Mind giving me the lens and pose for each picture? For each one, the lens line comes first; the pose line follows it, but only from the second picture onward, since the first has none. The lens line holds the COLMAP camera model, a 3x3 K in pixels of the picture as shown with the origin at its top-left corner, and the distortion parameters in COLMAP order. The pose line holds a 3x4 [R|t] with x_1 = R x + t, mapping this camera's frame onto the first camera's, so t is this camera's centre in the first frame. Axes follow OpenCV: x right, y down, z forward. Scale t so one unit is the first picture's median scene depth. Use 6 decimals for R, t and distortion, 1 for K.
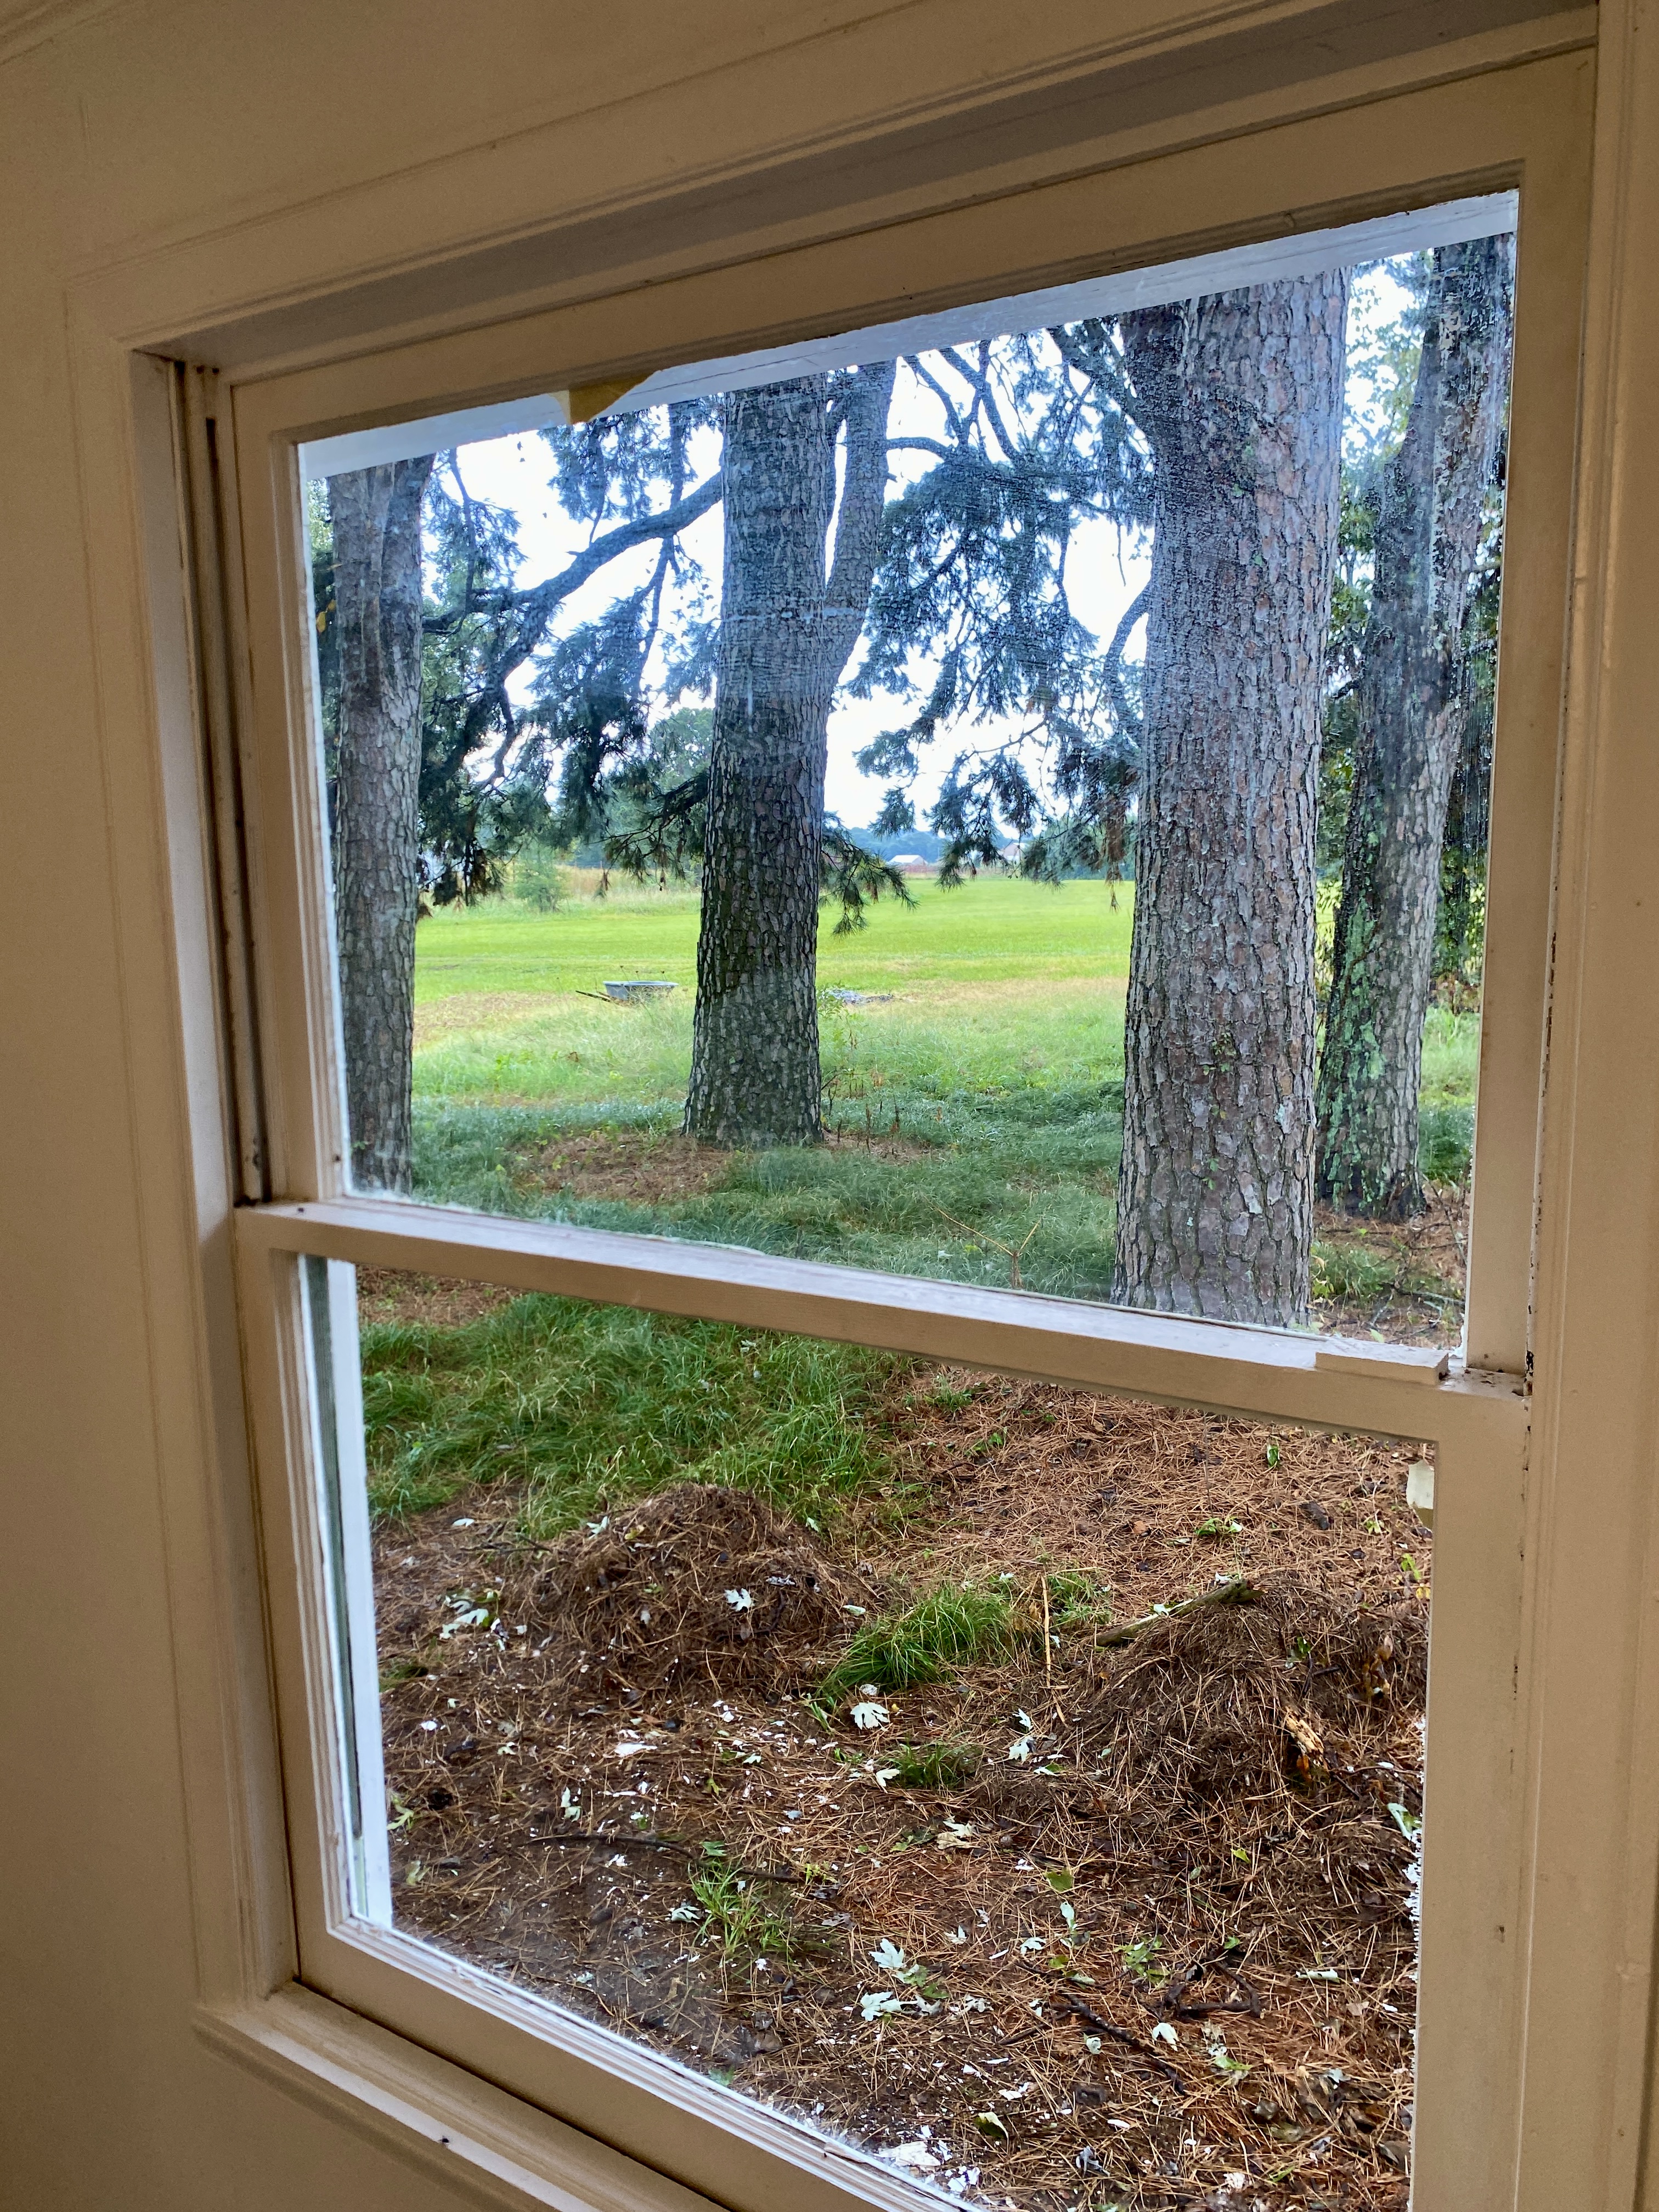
lens RADIAL K [[1681.1, 0, 832.5], [0, 1681.1, 1115.9], [0, 0, 1]] dist [0.148327, -0.377868]
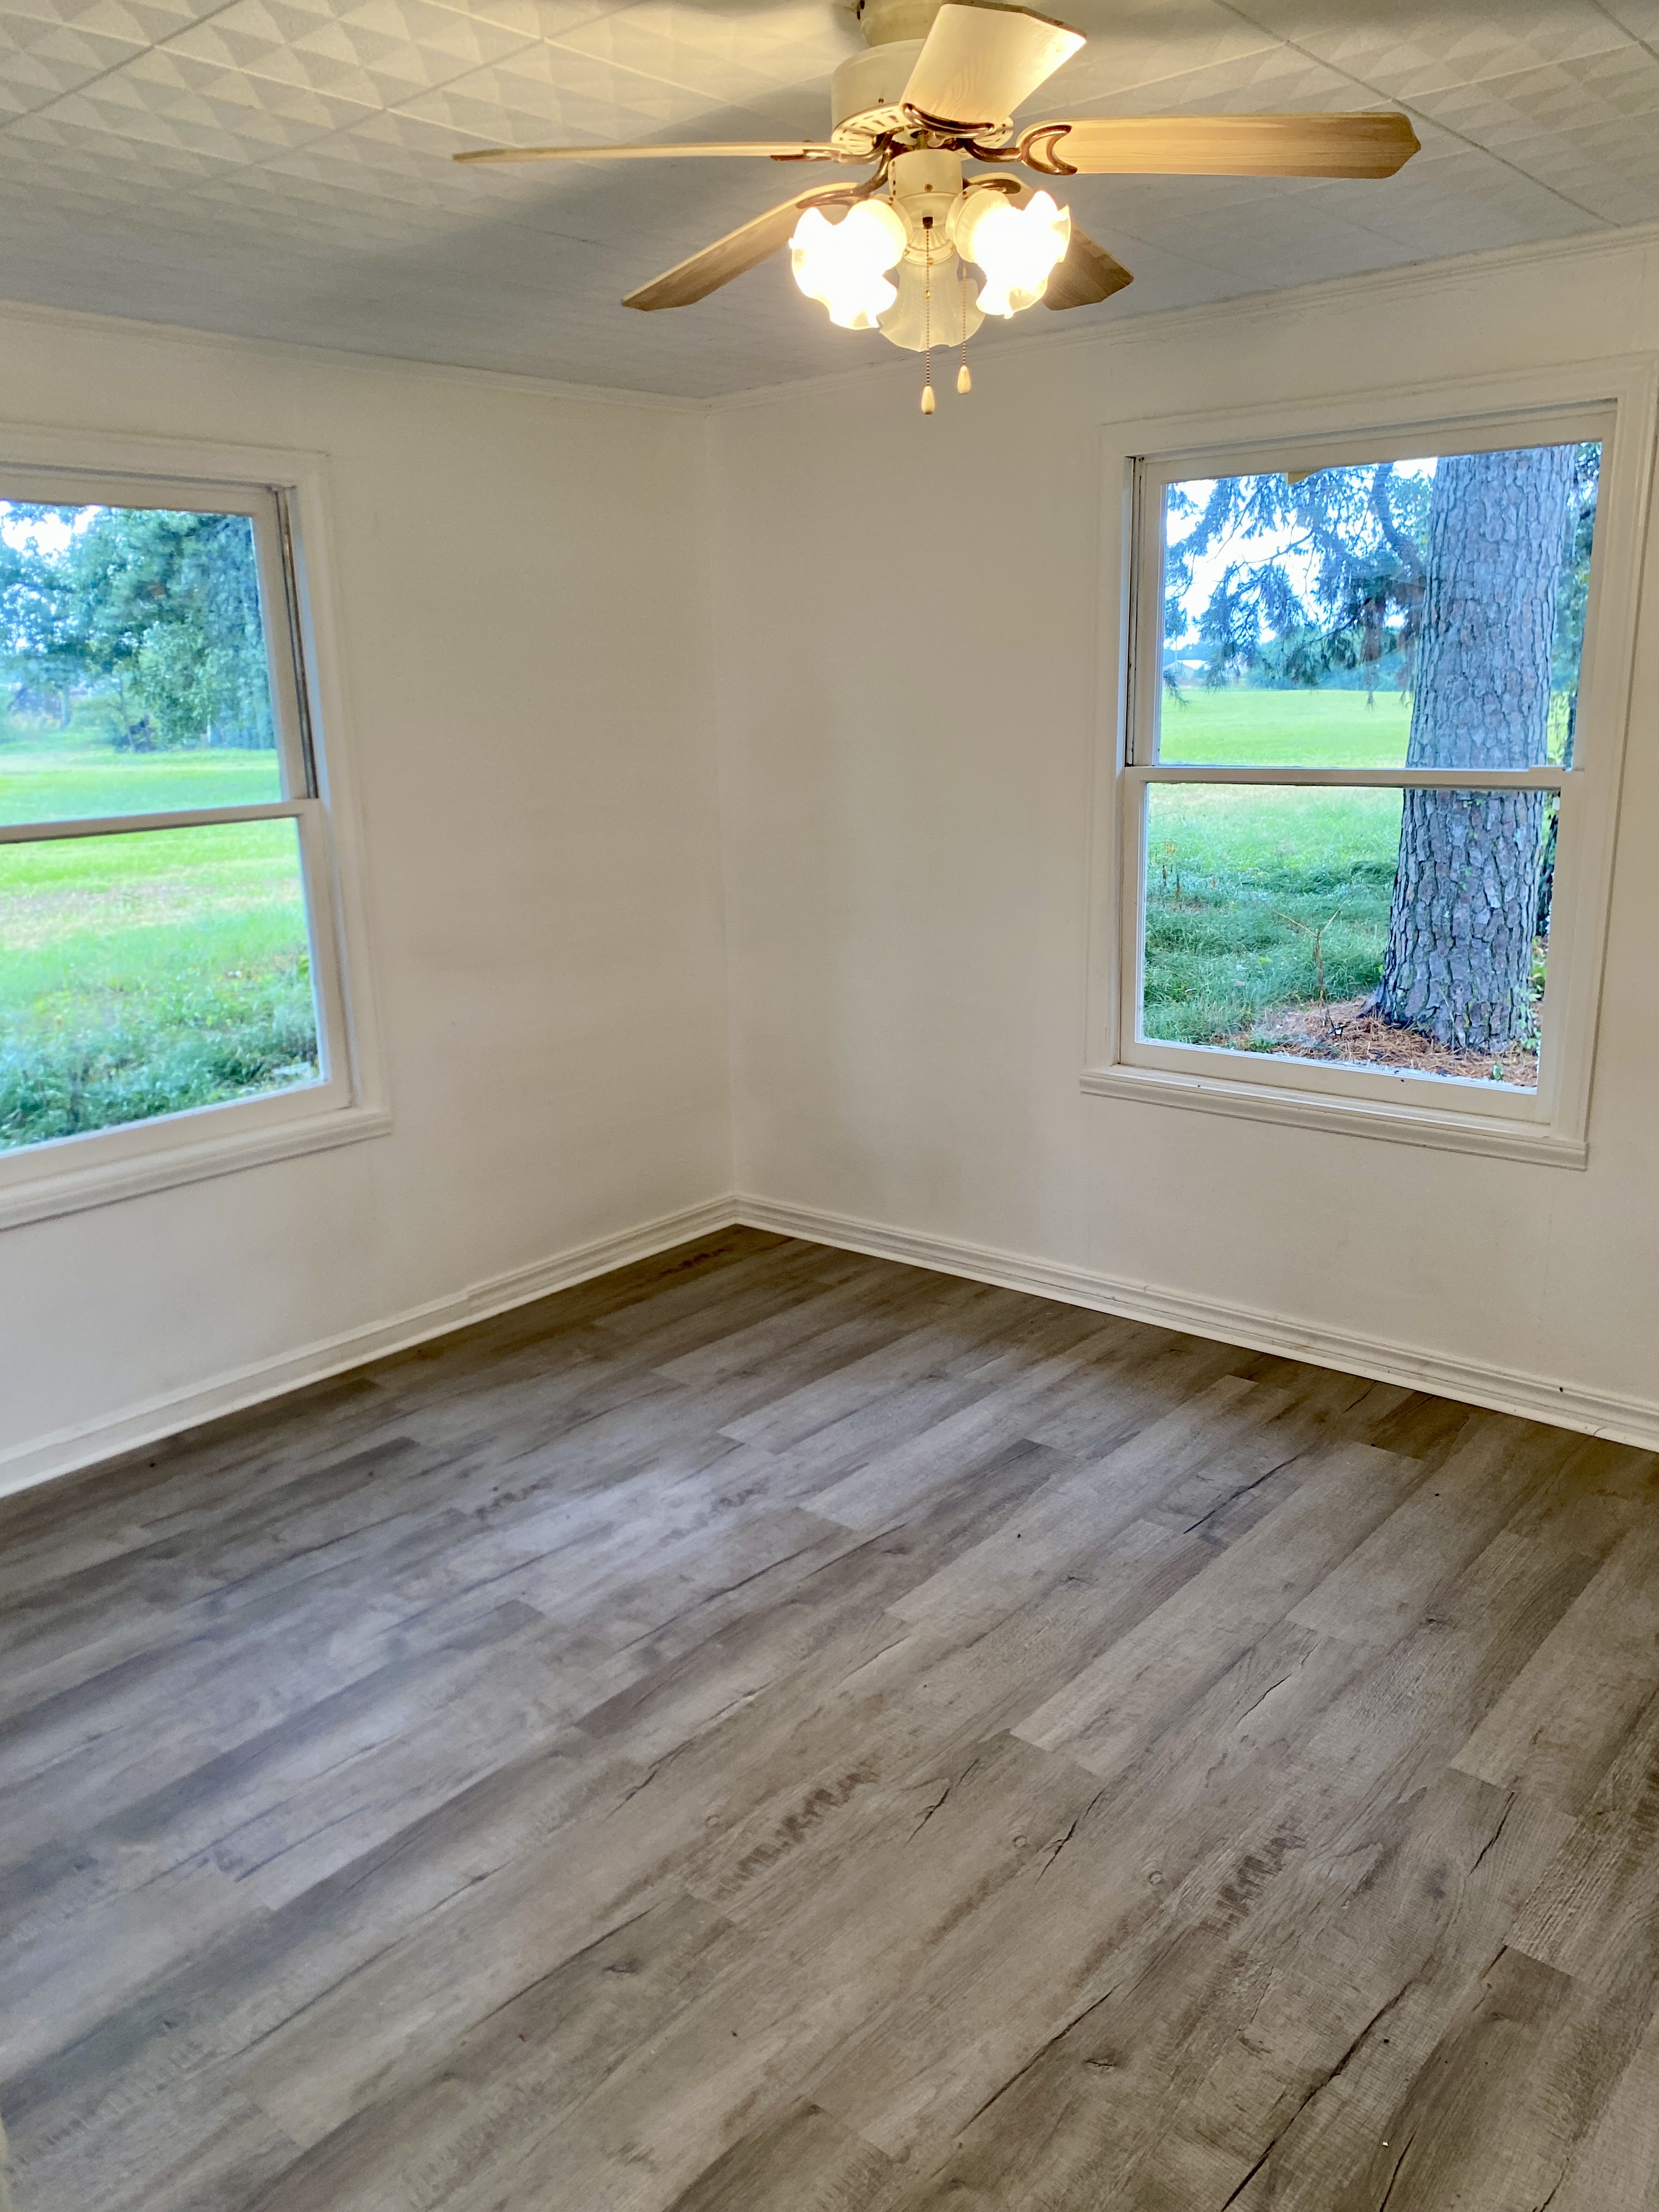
lens RADIAL K [[1662.1, 0, 845.1], [0, 1662.1, 1107.0], [0, 0, 1]] dist [0.012845, -0.012185]
pose [[0.992636, 0.024178, -0.118697, -0.037667], [-0.011495, 0.994257, 0.106396, 0.025841], [0.120588, -0.104249, 0.987214, -0.142800]]
